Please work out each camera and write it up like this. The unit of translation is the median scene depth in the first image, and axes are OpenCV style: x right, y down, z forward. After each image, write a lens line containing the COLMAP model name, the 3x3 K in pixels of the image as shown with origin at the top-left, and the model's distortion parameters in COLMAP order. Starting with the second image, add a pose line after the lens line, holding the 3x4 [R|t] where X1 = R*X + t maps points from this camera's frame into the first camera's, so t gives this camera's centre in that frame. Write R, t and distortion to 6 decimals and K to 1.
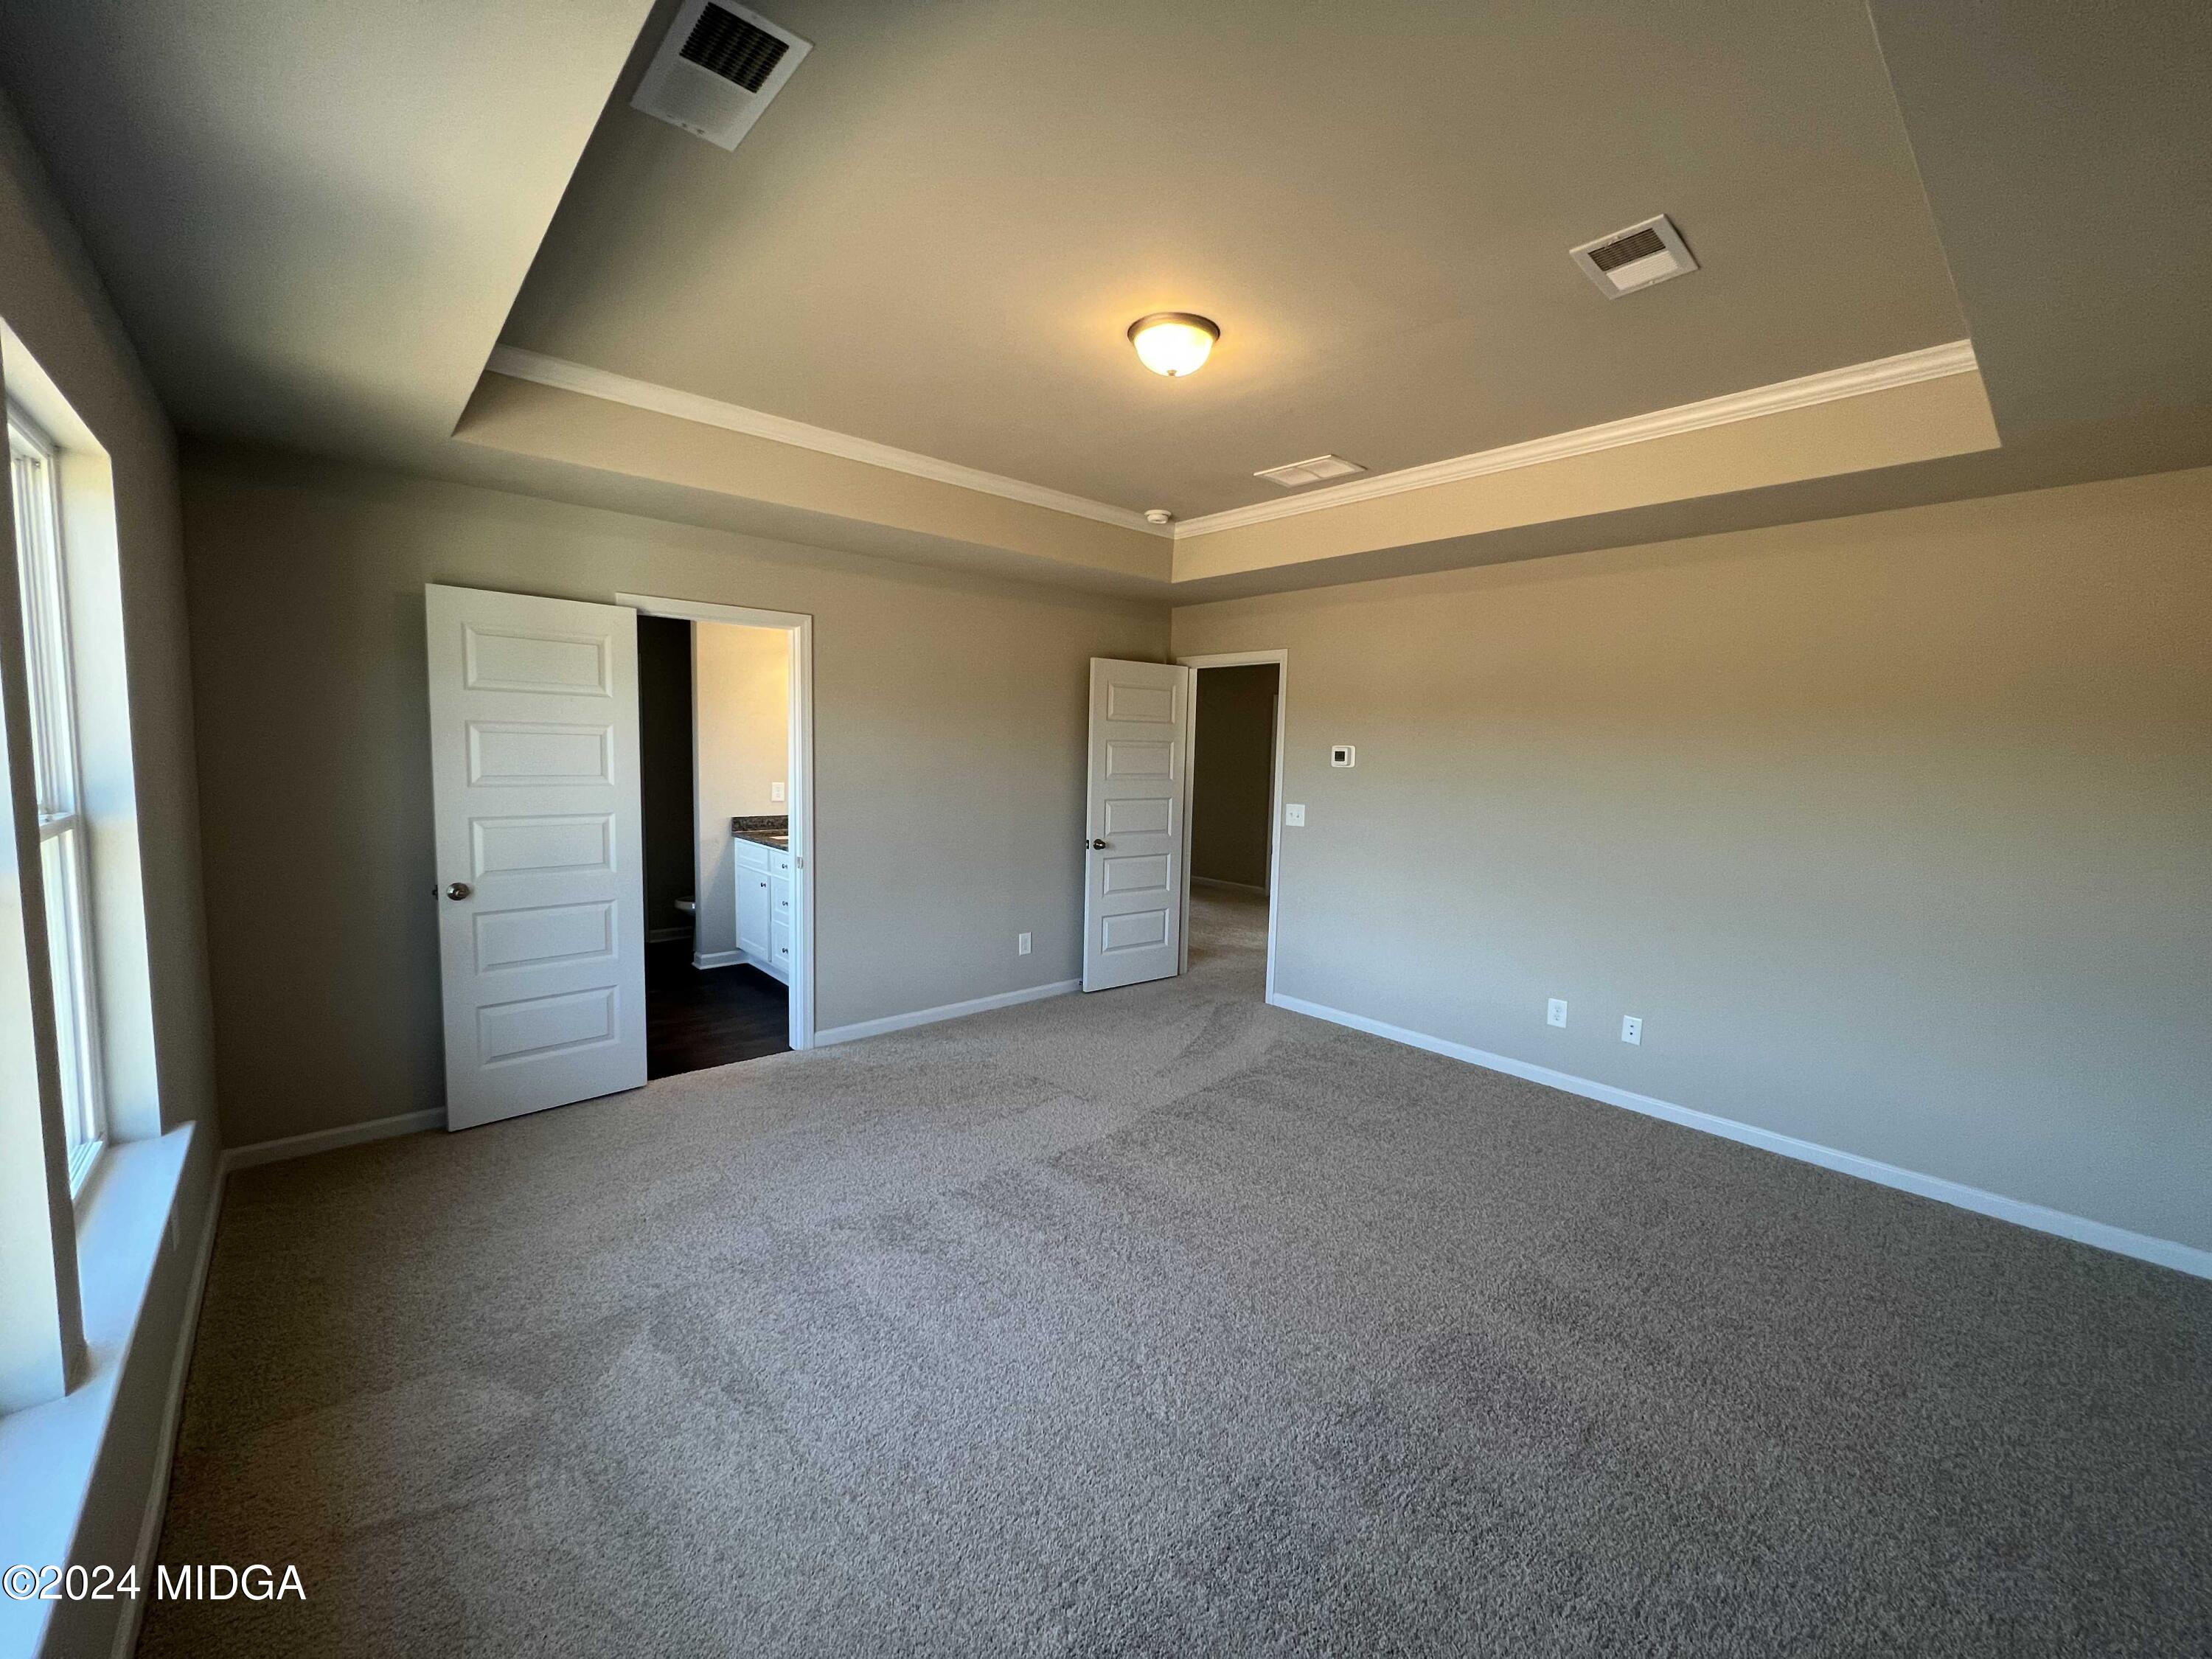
lens RADIAL K [[887.6, 0, 1103.5], [0, 887.6, 826.8], [0, 0, 1]] dist [-0.001972, 0.000000]
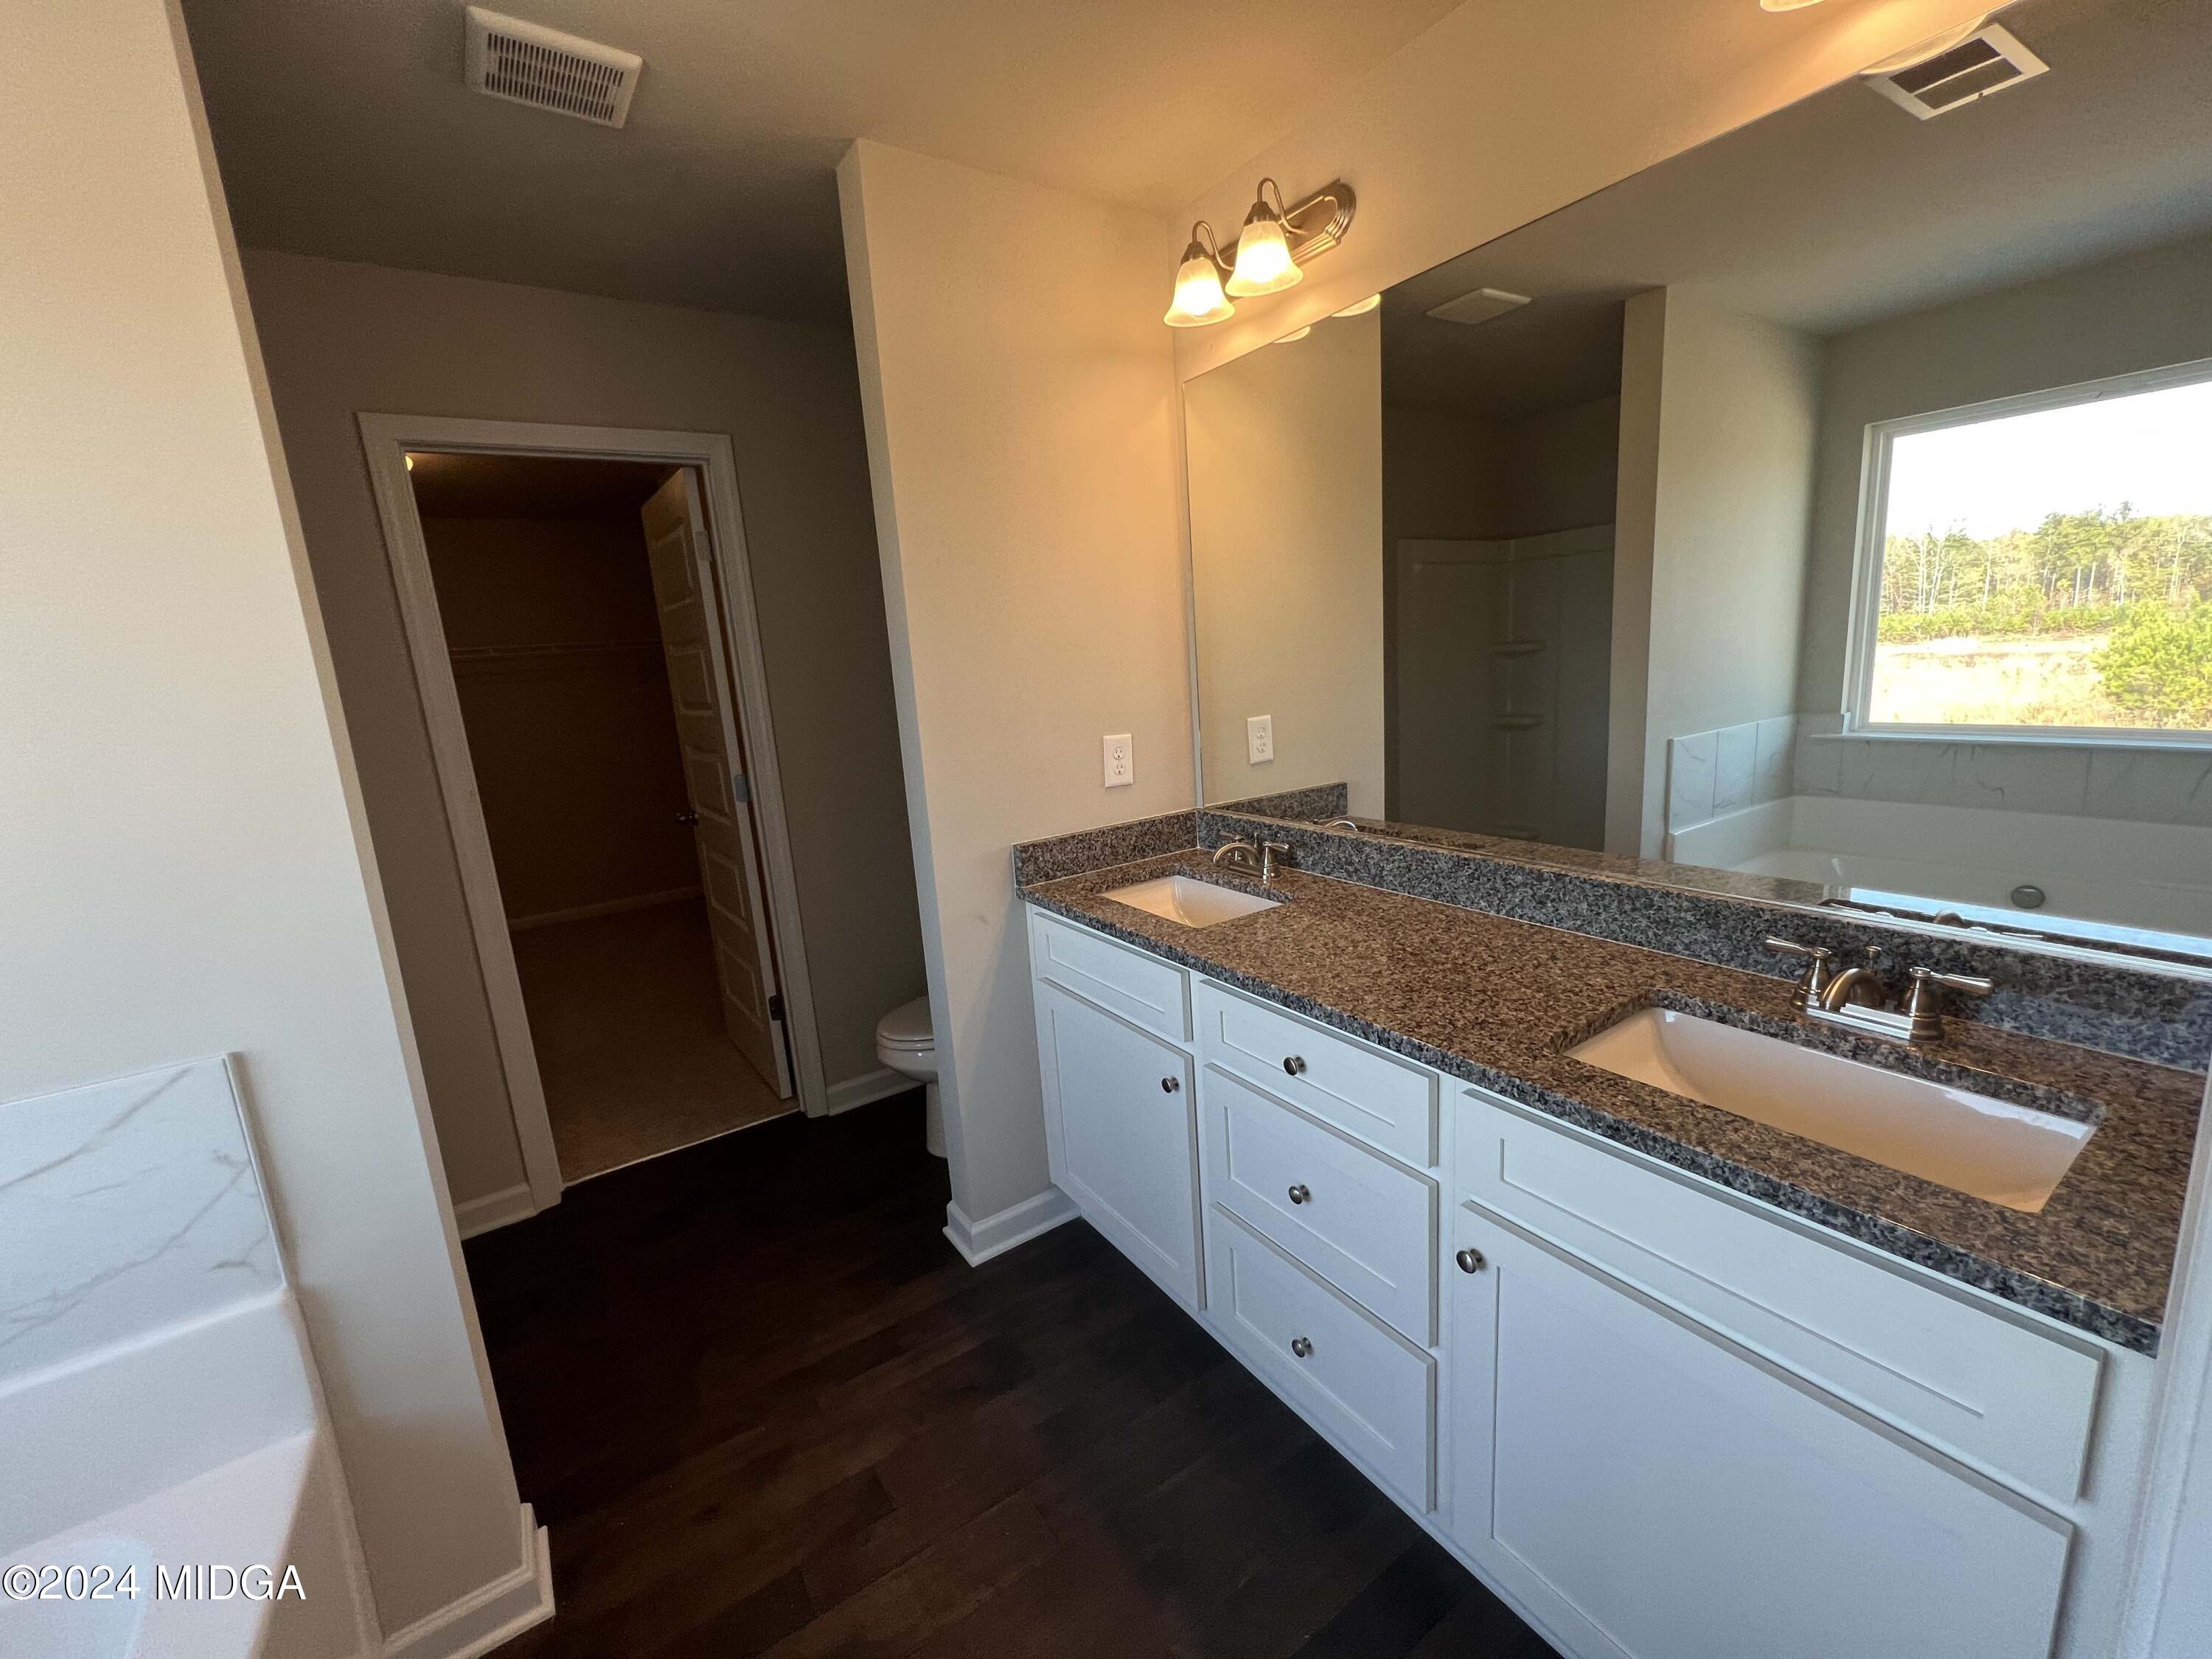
lens RADIAL K [[887.6, 0, 1103.5], [0, 887.6, 826.8], [0, 0, 1]] dist [-0.001972, 0.000000]
pose [[0.983719, -0.062990, -0.168315, -0.322322], [0.081235, 0.991274, 0.103807, -0.051475], [0.160308, -0.115790, 0.980252, 0.659597]]
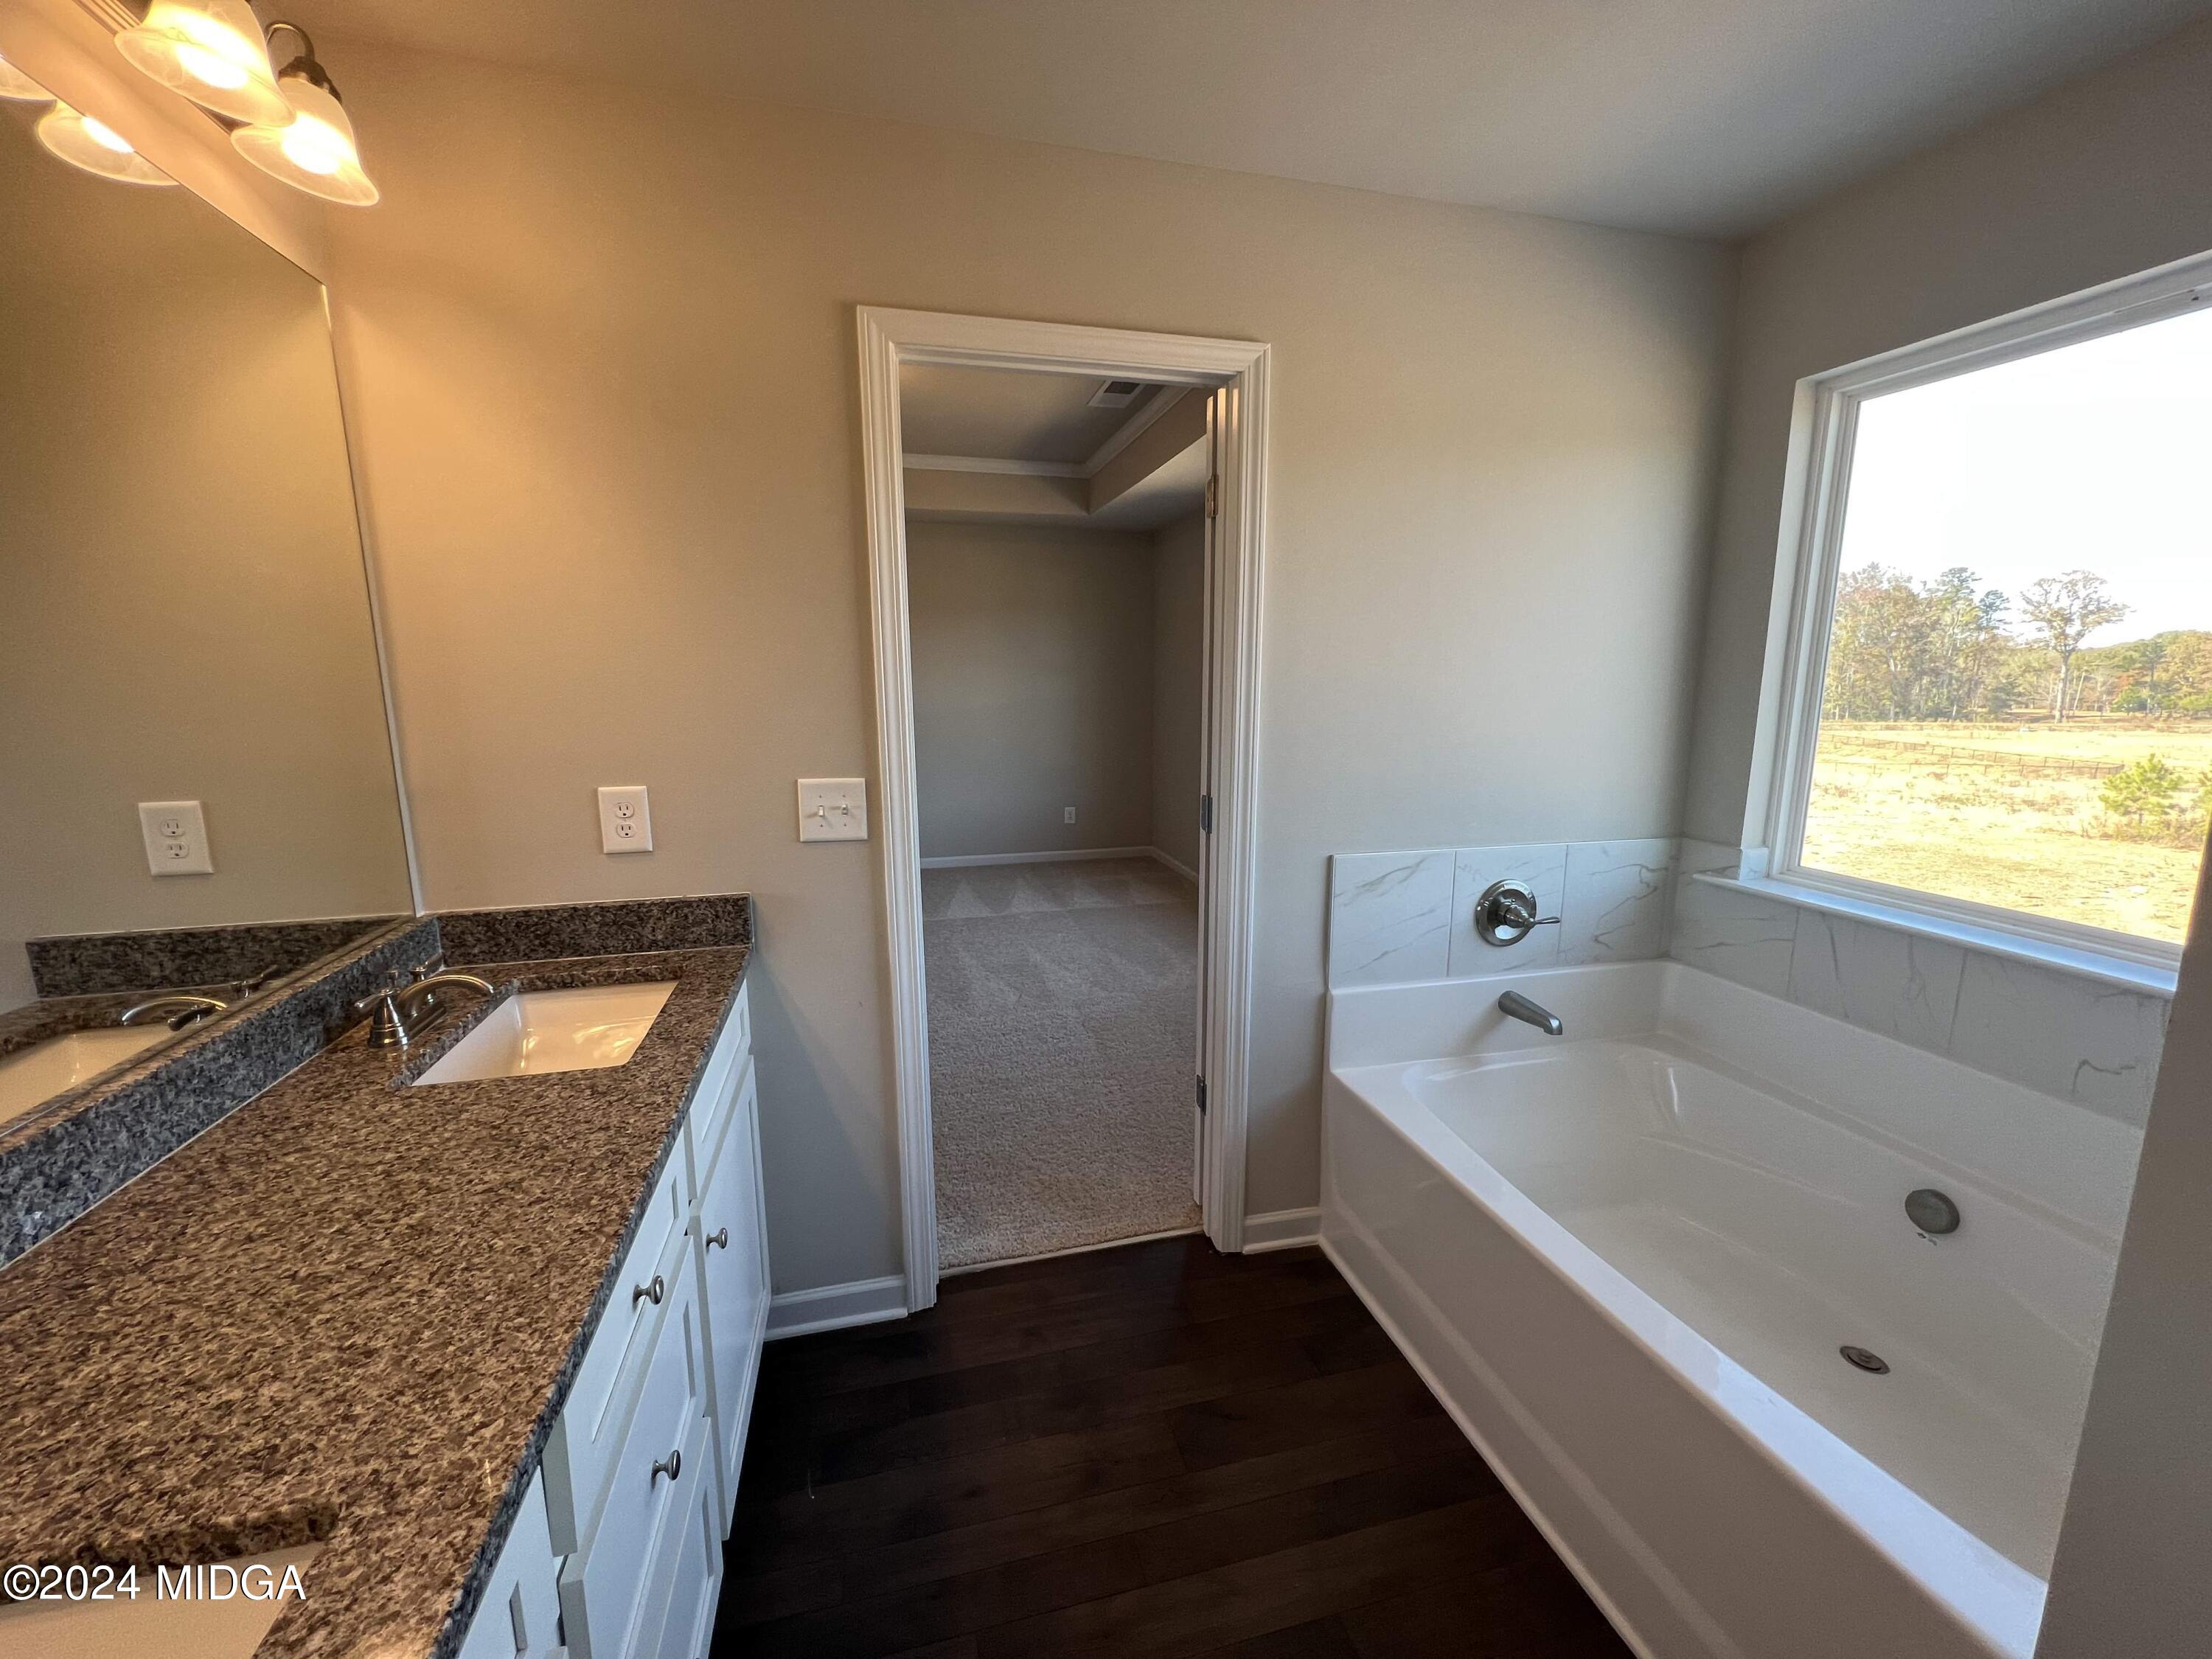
lens RADIAL K [[892.5, 0, 1102.0], [0, 892.5, 822.2], [0, 0, 1]] dist [-0.001760, -0.000272]
pose [[-0.885465, -0.100060, 0.453806, -0.453433], [0.020616, 0.967124, 0.253469, -0.083139], [-0.464249, 0.233794, -0.854291, 0.967306]]
